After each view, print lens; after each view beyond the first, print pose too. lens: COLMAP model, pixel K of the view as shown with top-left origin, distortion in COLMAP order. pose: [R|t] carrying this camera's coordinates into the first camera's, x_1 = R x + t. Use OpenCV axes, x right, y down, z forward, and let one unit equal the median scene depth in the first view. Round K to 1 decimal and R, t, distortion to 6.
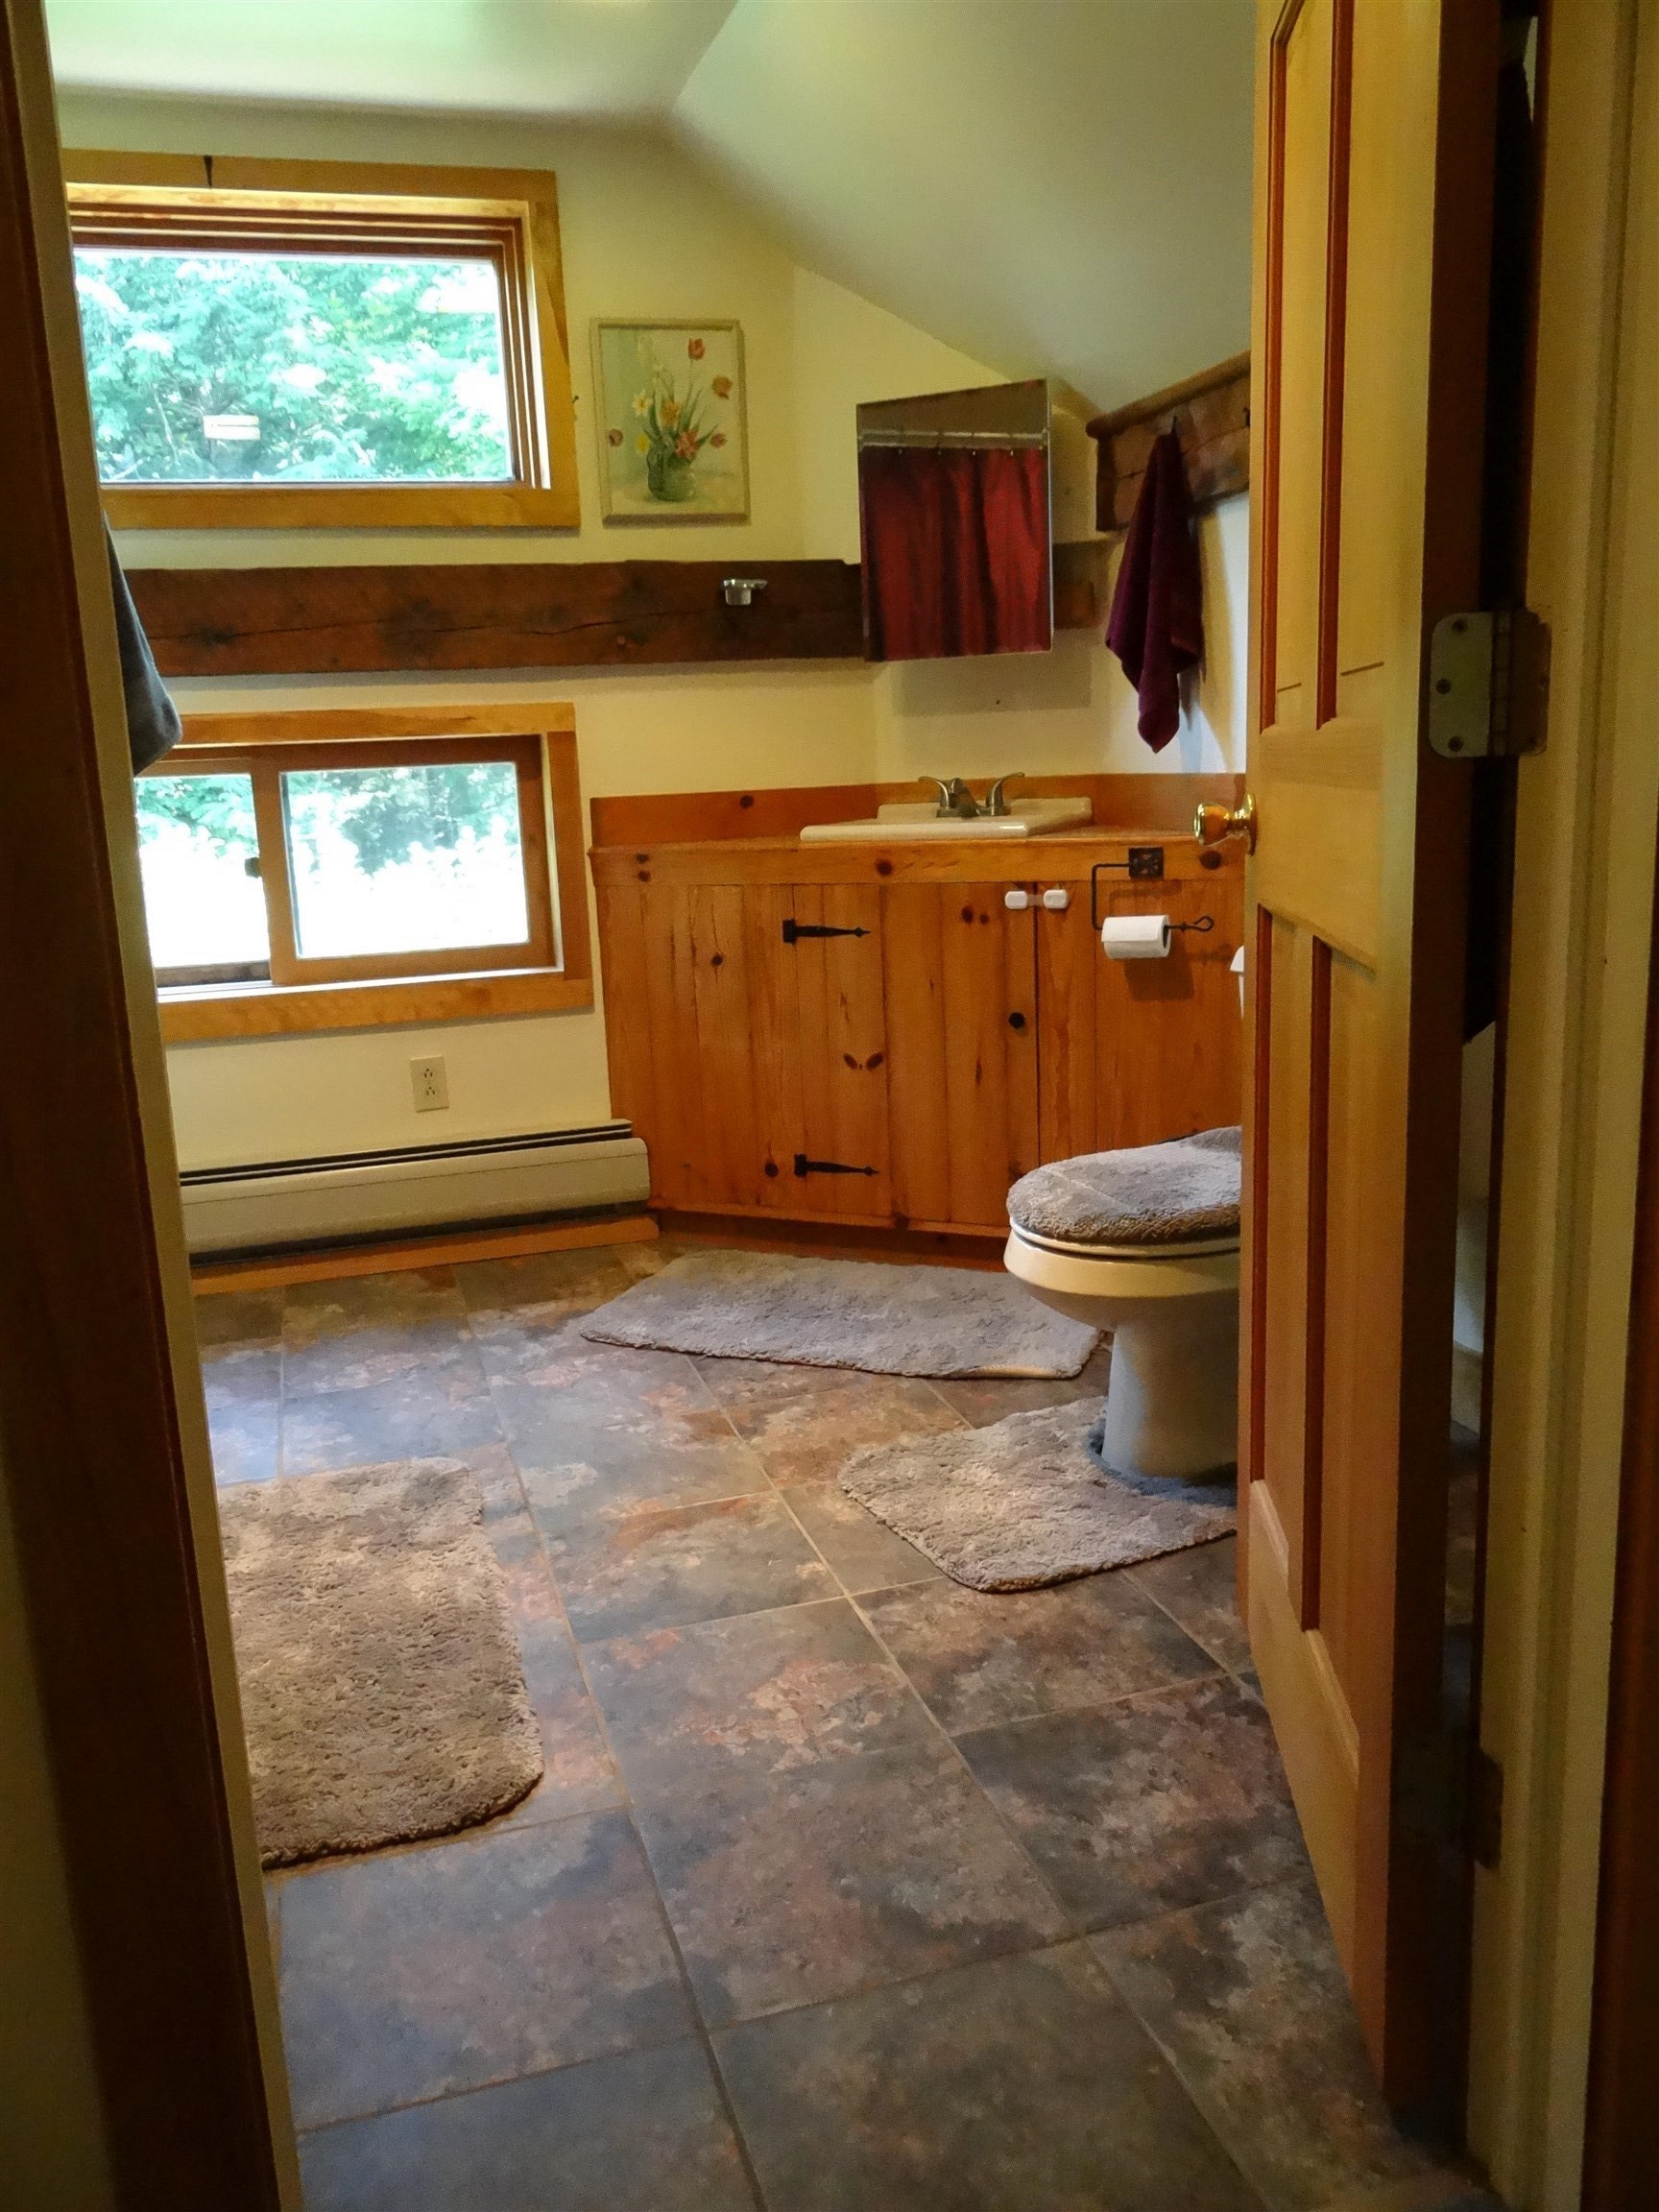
lens RADIAL K [[1745.4, 0, 825.7], [0, 1745.4, 1102.8], [0, 0, 1]] dist [-0.009308, 0.017123]
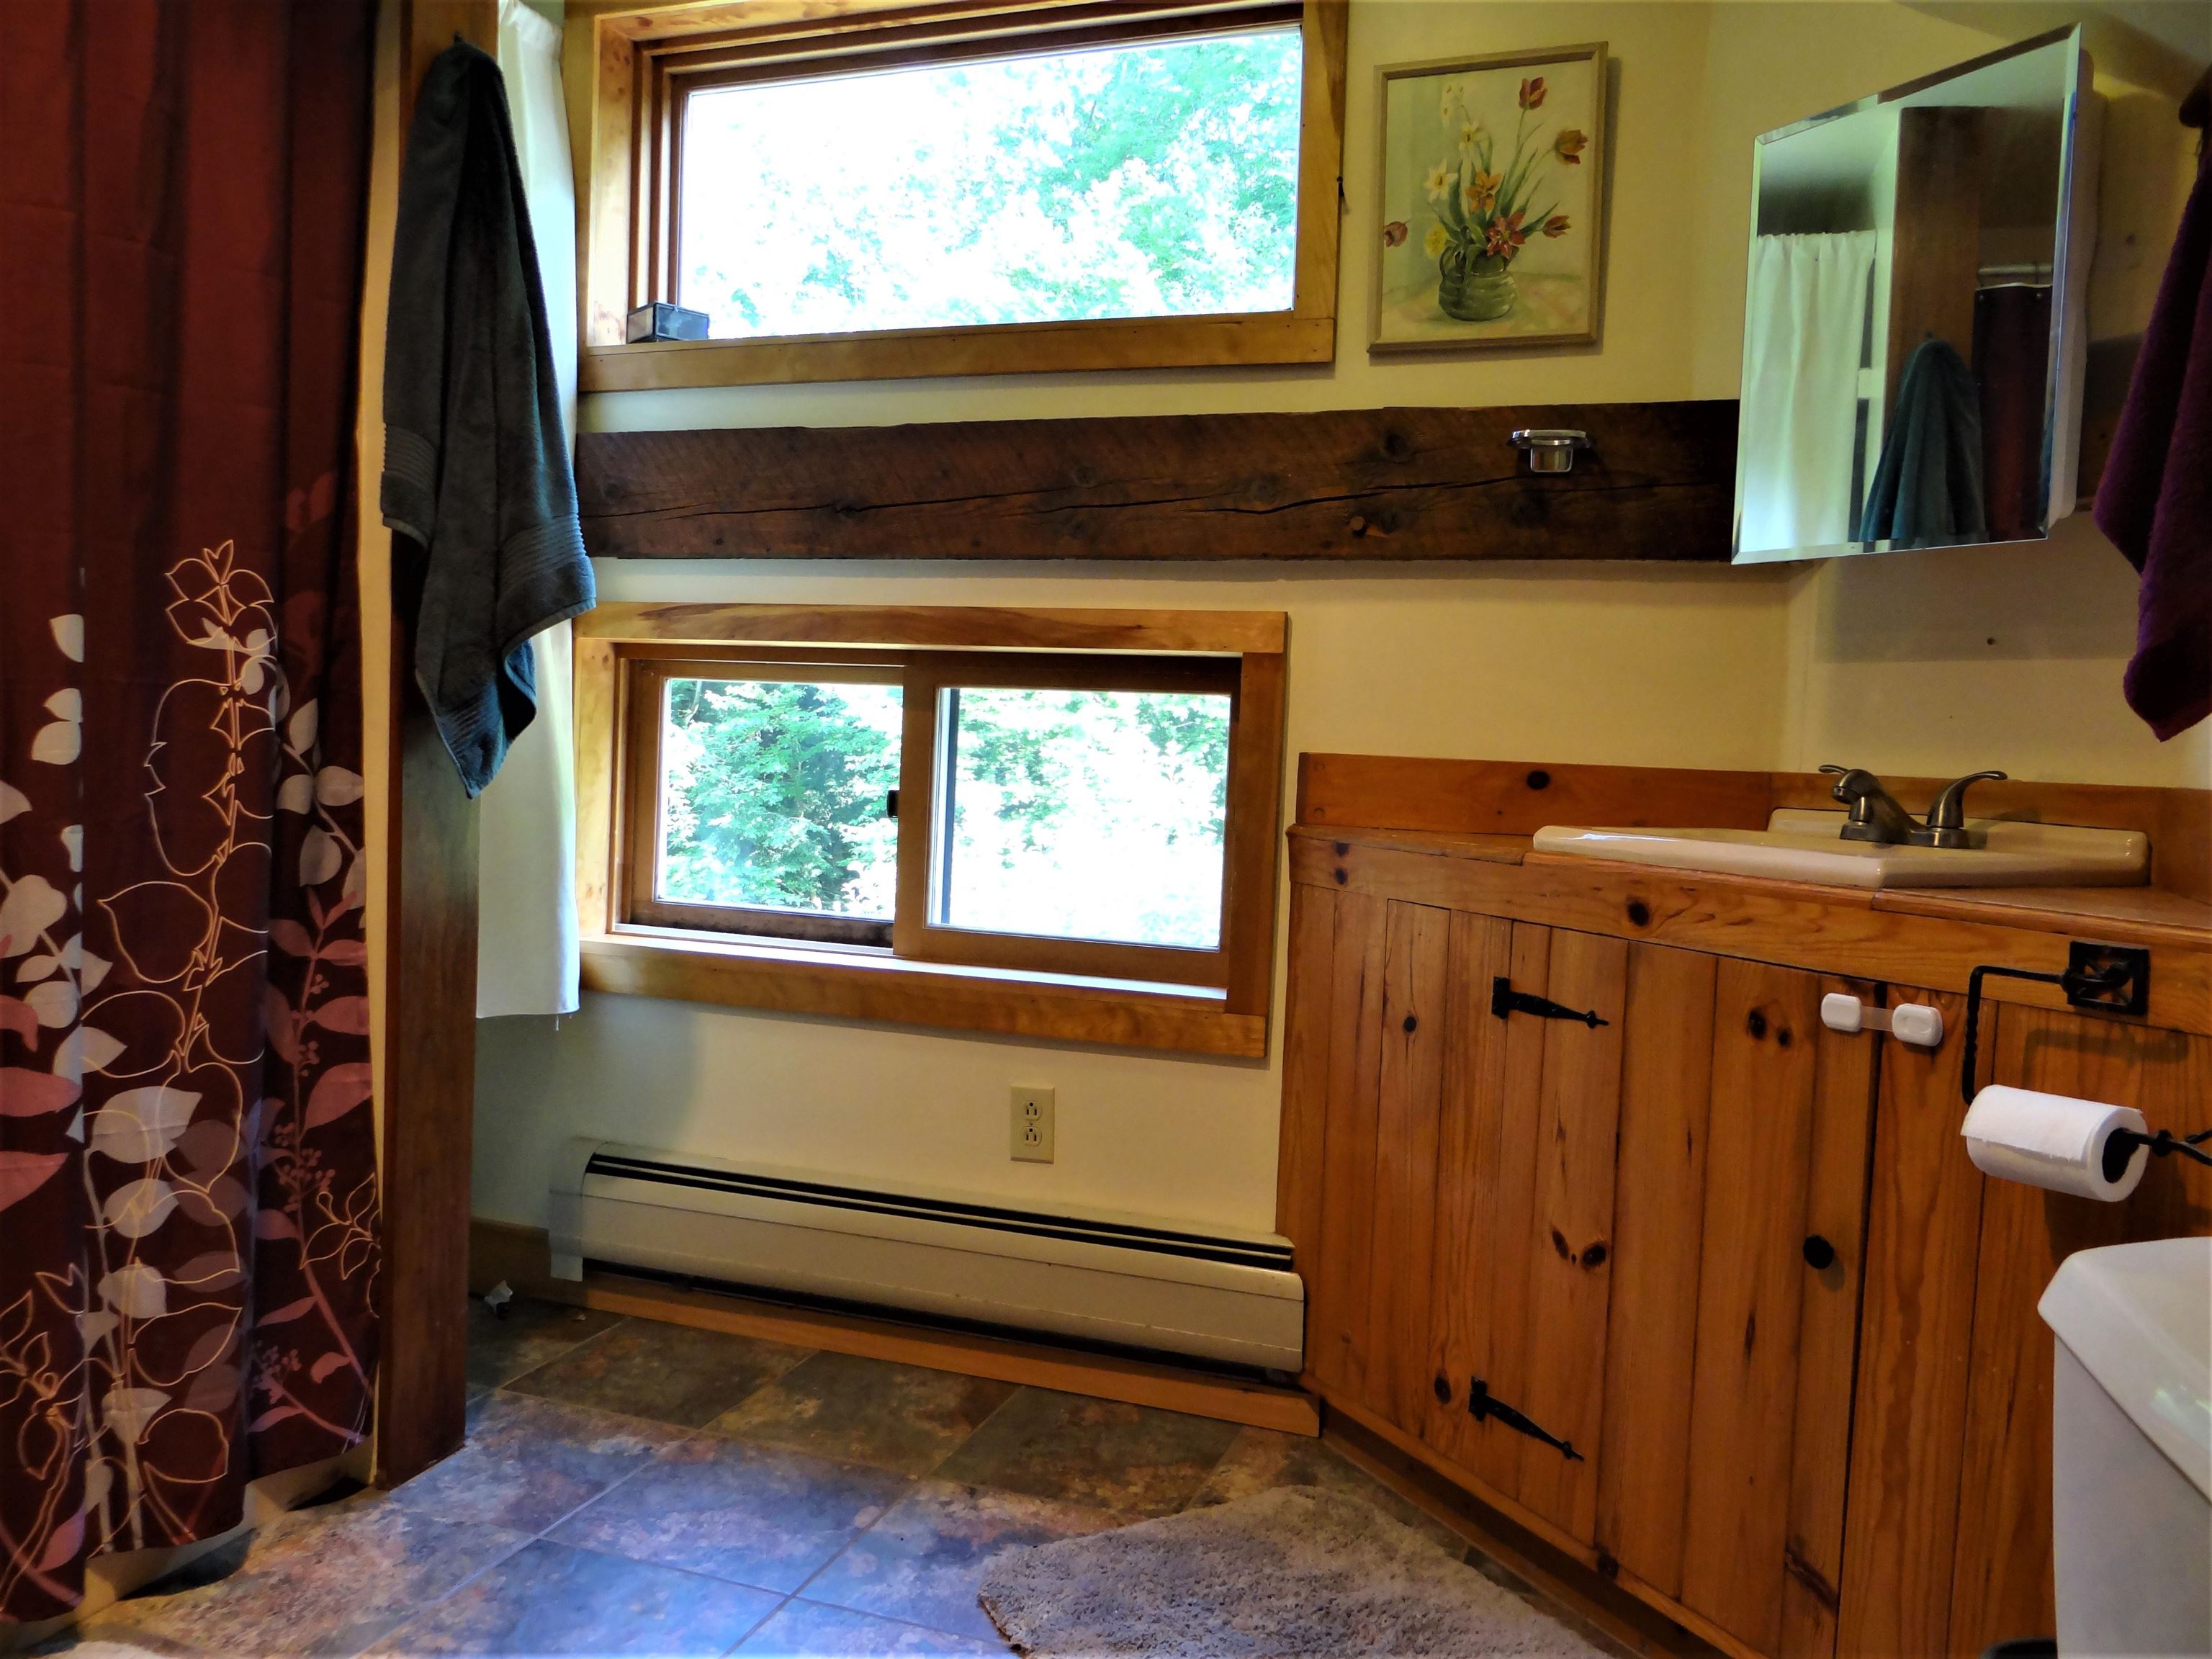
lens RADIAL K [[1745.4, 0, 1094.6], [0, 1745.4, 809.4], [0, 0, 1]] dist [-0.009308, 0.017123]
pose [[0.792794, 0.100979, -0.601067, 0.219597], [-0.189776, 0.978054, -0.085997, -0.084152], [0.579192, 0.182246, 0.794559, 0.443373]]
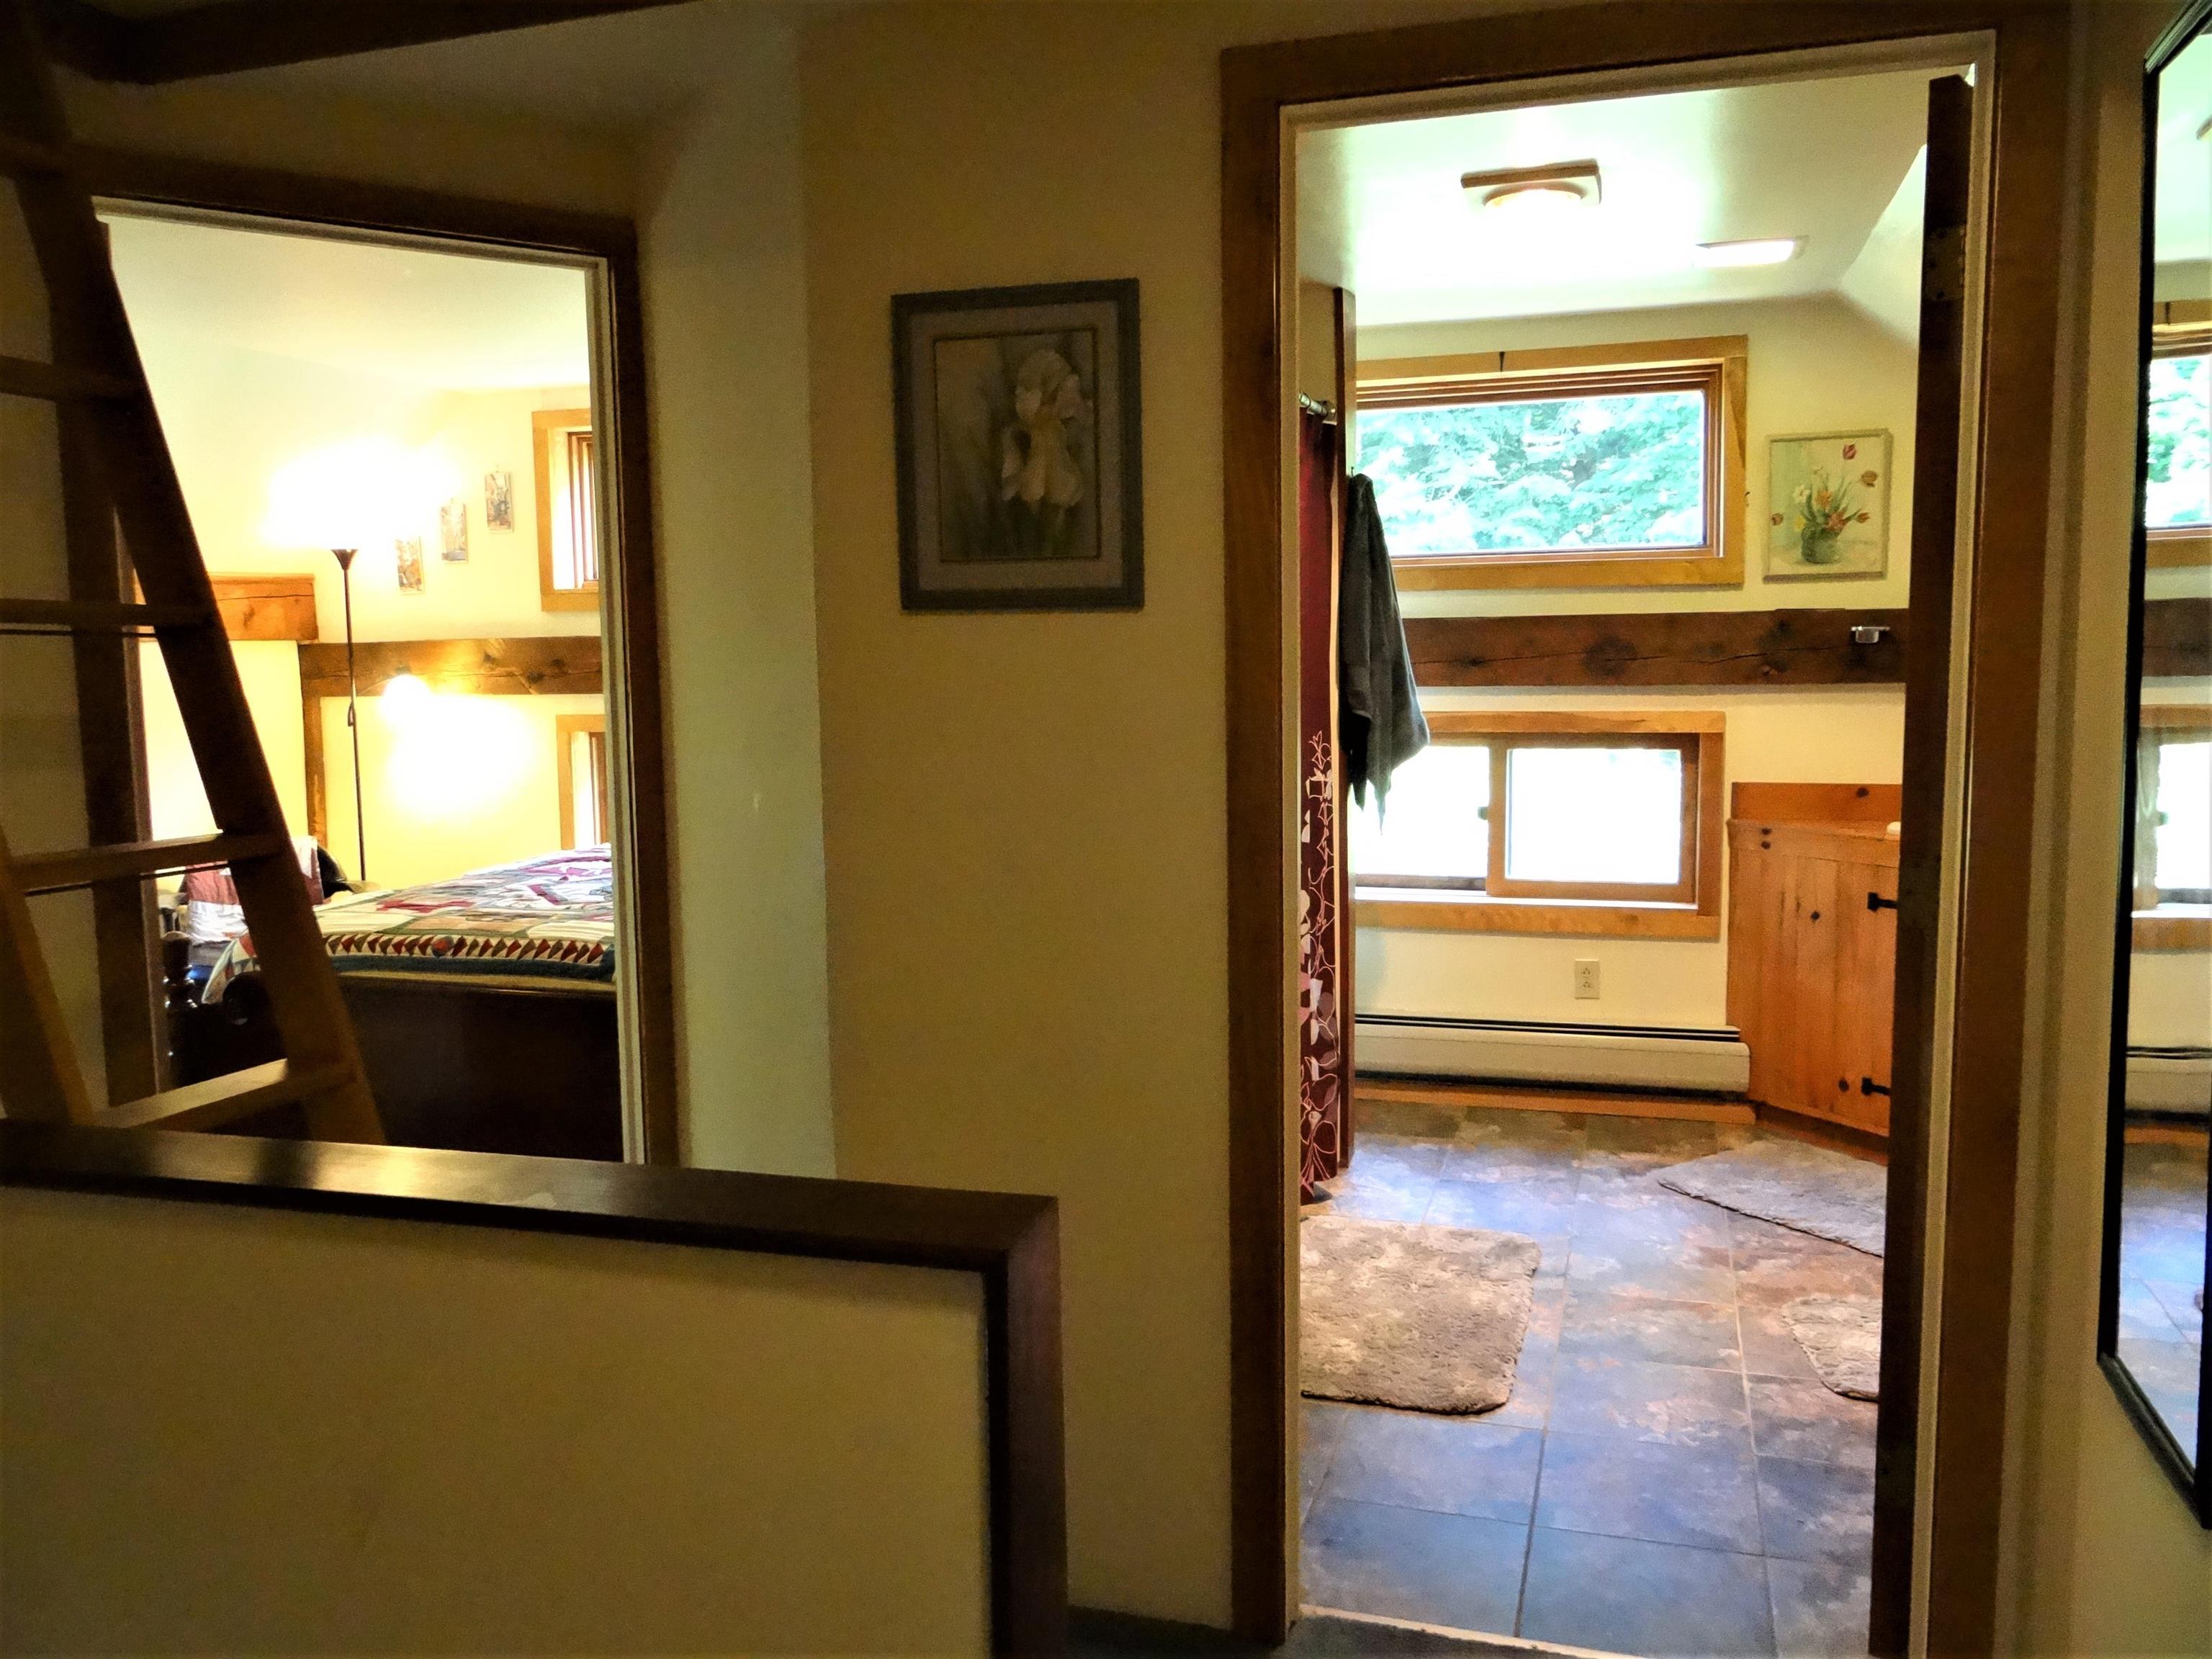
lens RADIAL K [[1745.4, 0, 1095.1], [0, 1745.4, 812.5], [0, 0, 1]] dist [-0.009308, 0.017123]
pose [[0.822833, 0.087784, -0.561462, 0.223073], [-0.130447, 0.990792, -0.036264, -0.042707], [0.553109, 0.103080, 0.826707, -0.378050]]
